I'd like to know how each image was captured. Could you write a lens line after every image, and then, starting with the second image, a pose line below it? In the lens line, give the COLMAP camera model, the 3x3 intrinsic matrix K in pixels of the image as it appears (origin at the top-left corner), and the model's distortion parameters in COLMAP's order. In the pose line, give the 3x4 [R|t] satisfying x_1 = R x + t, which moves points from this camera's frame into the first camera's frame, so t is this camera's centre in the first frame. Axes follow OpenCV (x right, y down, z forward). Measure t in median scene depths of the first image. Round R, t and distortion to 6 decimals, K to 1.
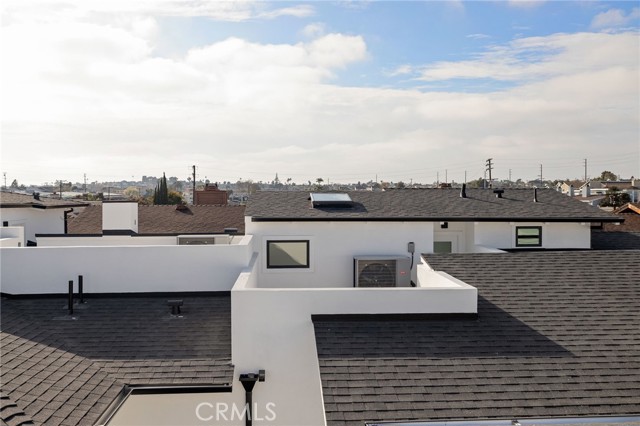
lens RADIAL K [[557.7, 0, 317.8], [0, 557.7, 210.8], [0, 0, 1]] dist [-0.000287, 0.010720]
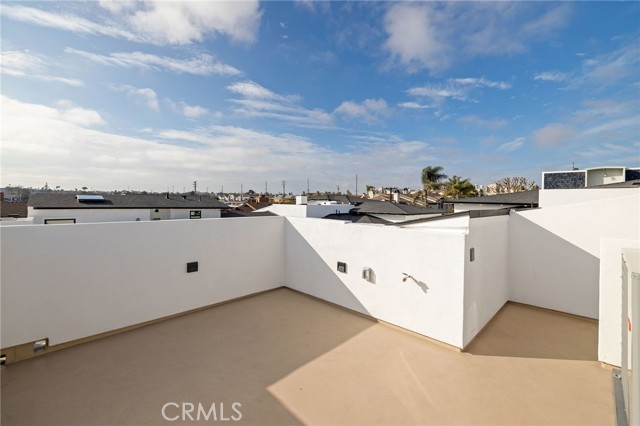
lens RADIAL K [[268.9, 0, 321.0], [0, 268.9, 197.5], [0, 0, 1]] dist [-0.003487, -0.000175]
pose [[0.747751, 0.020766, 0.663654, 0.003218], [0.003571, 0.999371, -0.035294, 0.014638], [-0.663970, 0.028761, 0.747206, -0.267182]]
